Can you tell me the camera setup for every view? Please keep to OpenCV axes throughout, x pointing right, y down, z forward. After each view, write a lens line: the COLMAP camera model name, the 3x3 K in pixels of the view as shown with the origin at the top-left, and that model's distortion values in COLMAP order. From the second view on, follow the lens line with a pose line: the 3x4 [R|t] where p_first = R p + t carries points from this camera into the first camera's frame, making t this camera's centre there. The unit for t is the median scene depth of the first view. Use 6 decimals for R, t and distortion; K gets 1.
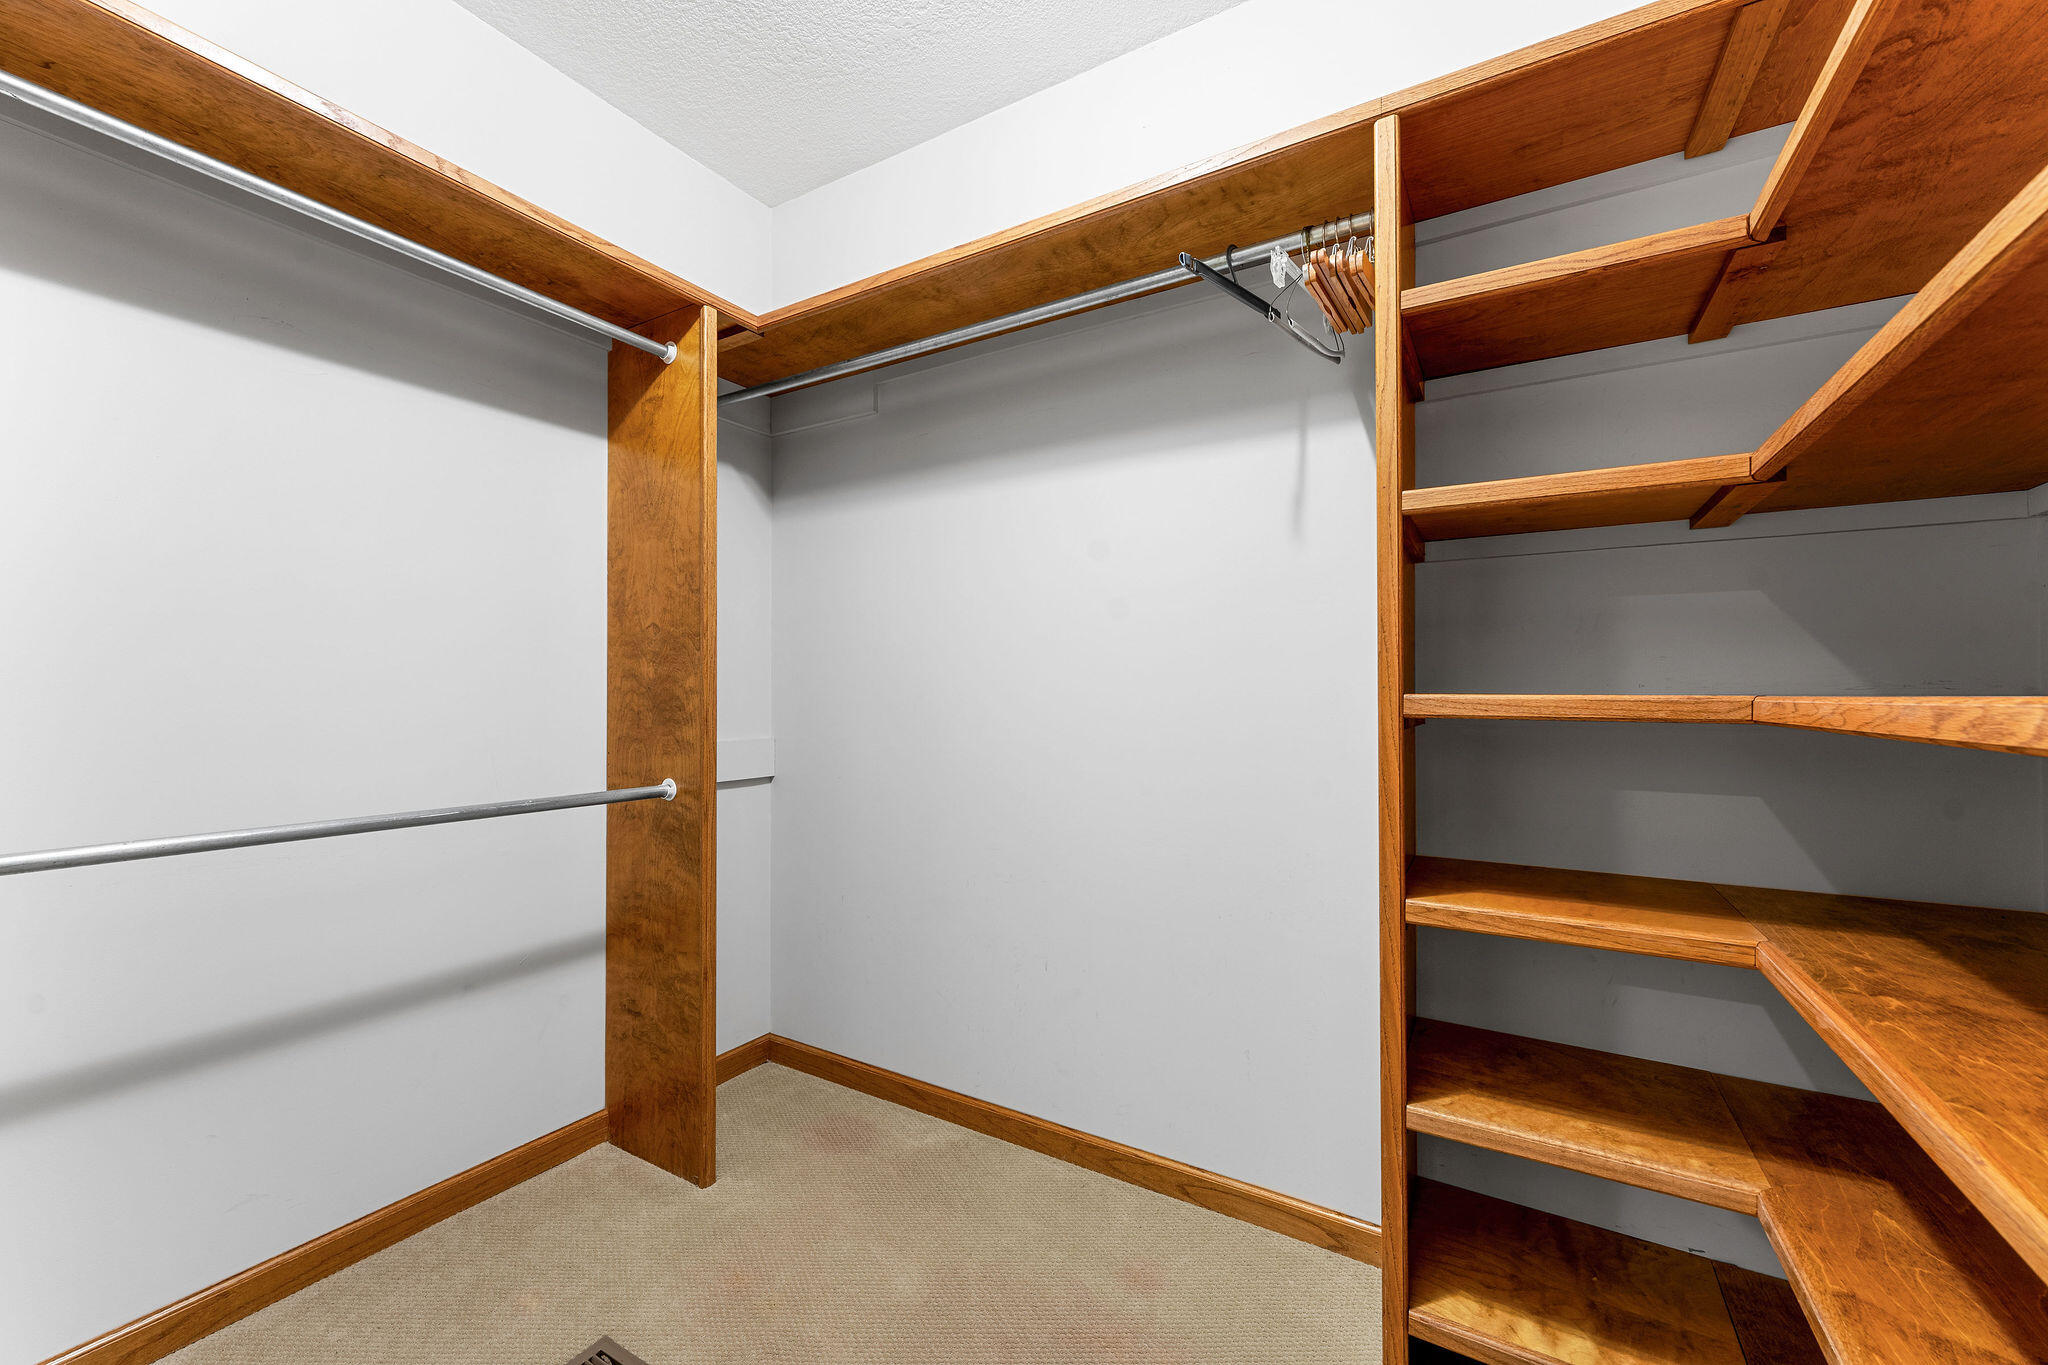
lens RADIAL K [[815.1, 0, 1024.4], [0, 815.1, 685.3], [0, 0, 1]] dist [-0.001459, 0.000363]
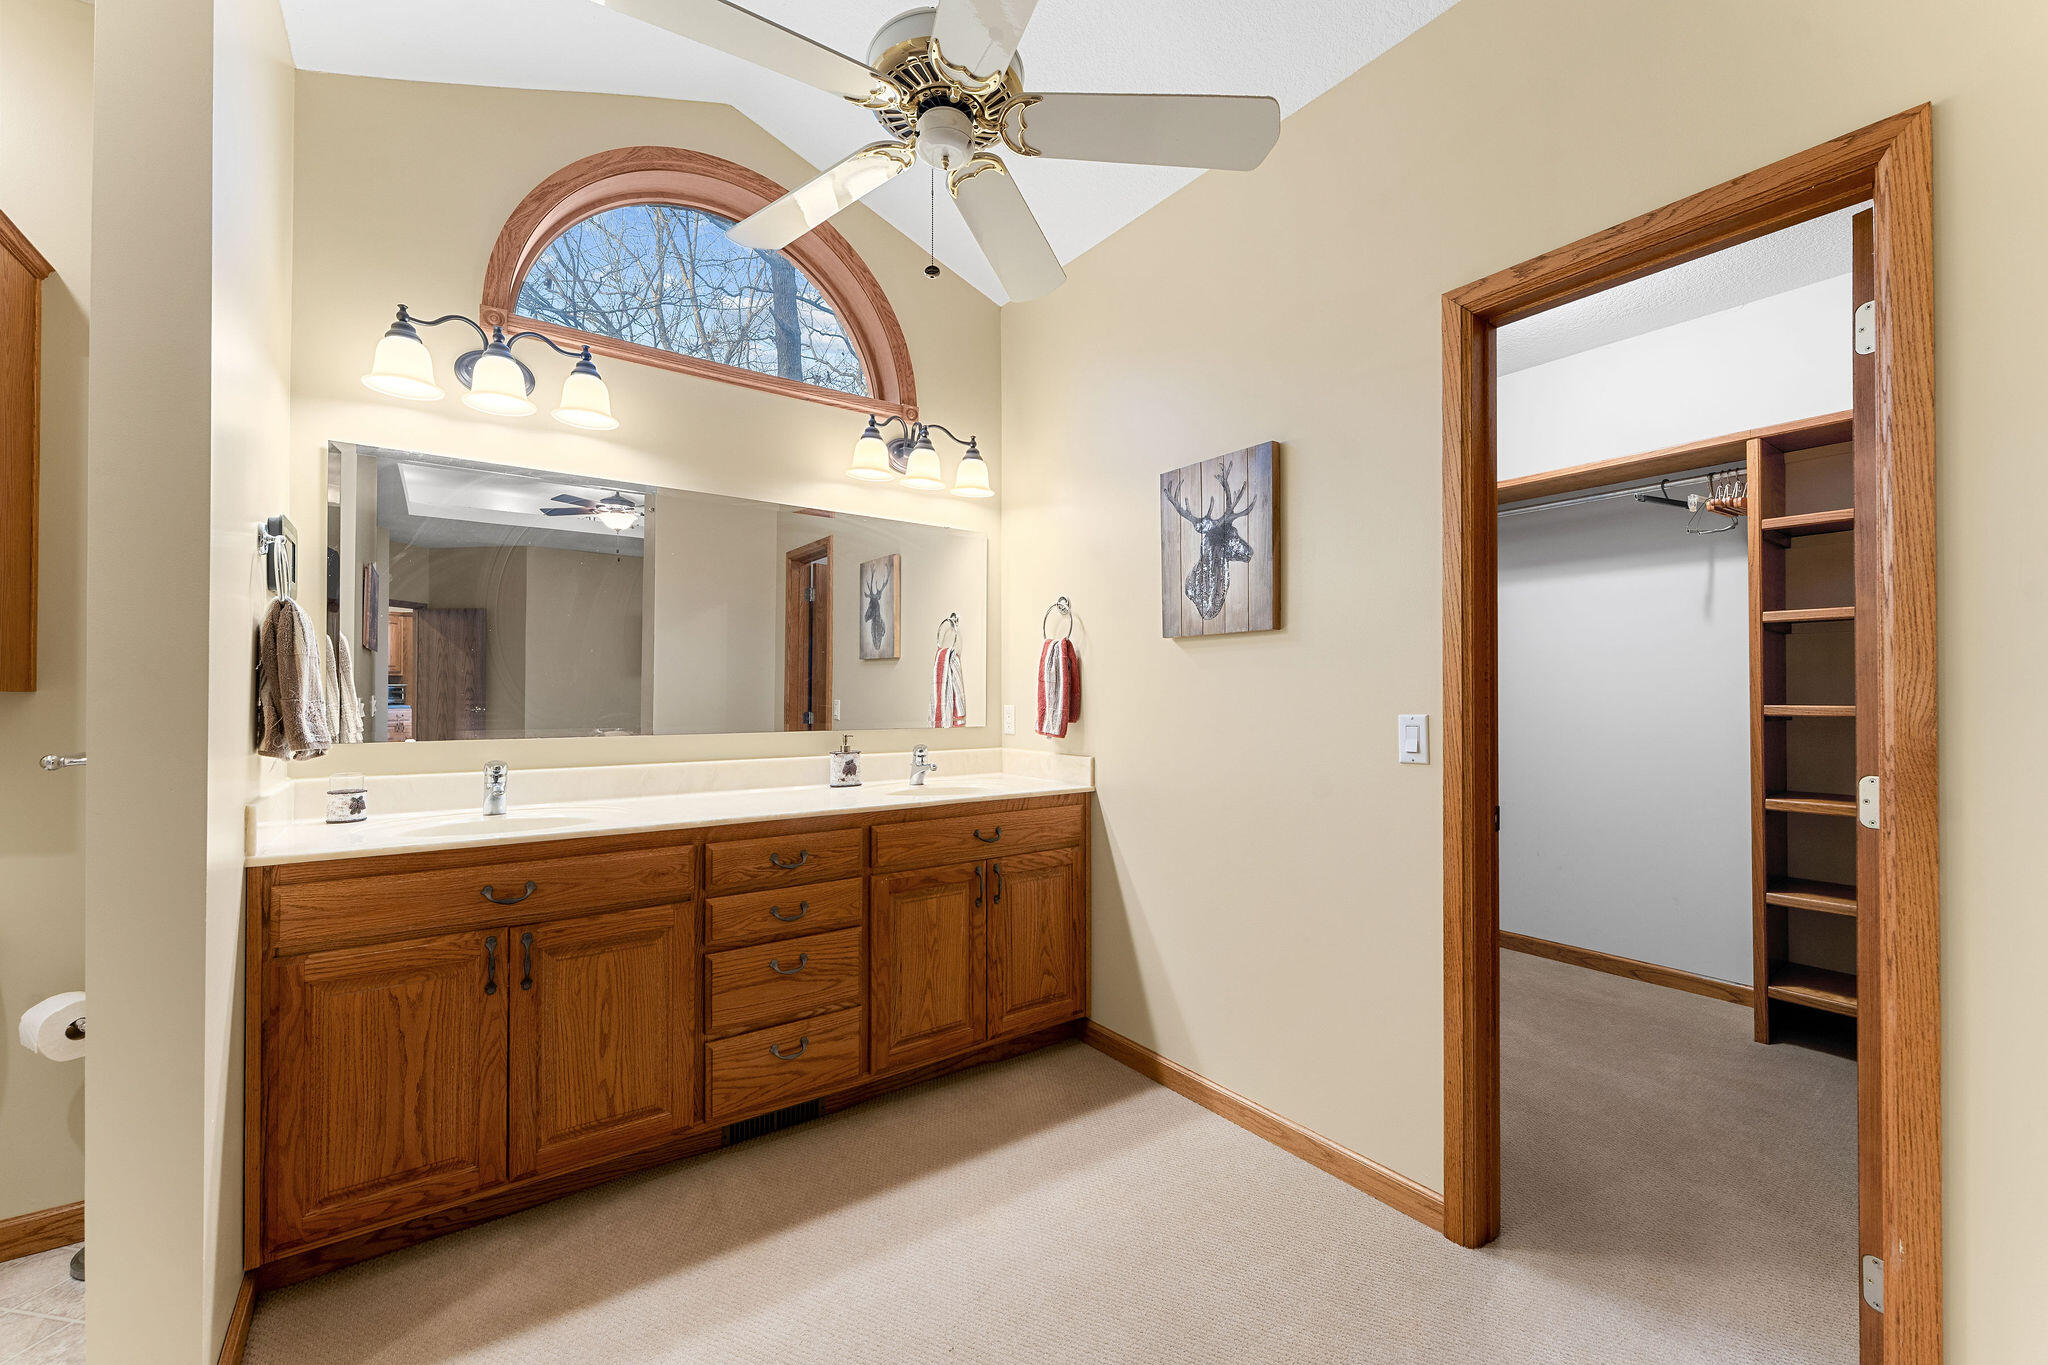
lens RADIAL K [[815.1, 0, 1019.4], [0, 815.1, 687.5], [0, 0, 1]] dist [-0.001459, 0.000363]
pose [[0.918779, -0.002140, -0.394765, -0.479650], [-0.000376, 0.999980, -0.006297, -0.020136], [0.394771, 0.005934, 0.918760, -1.698736]]
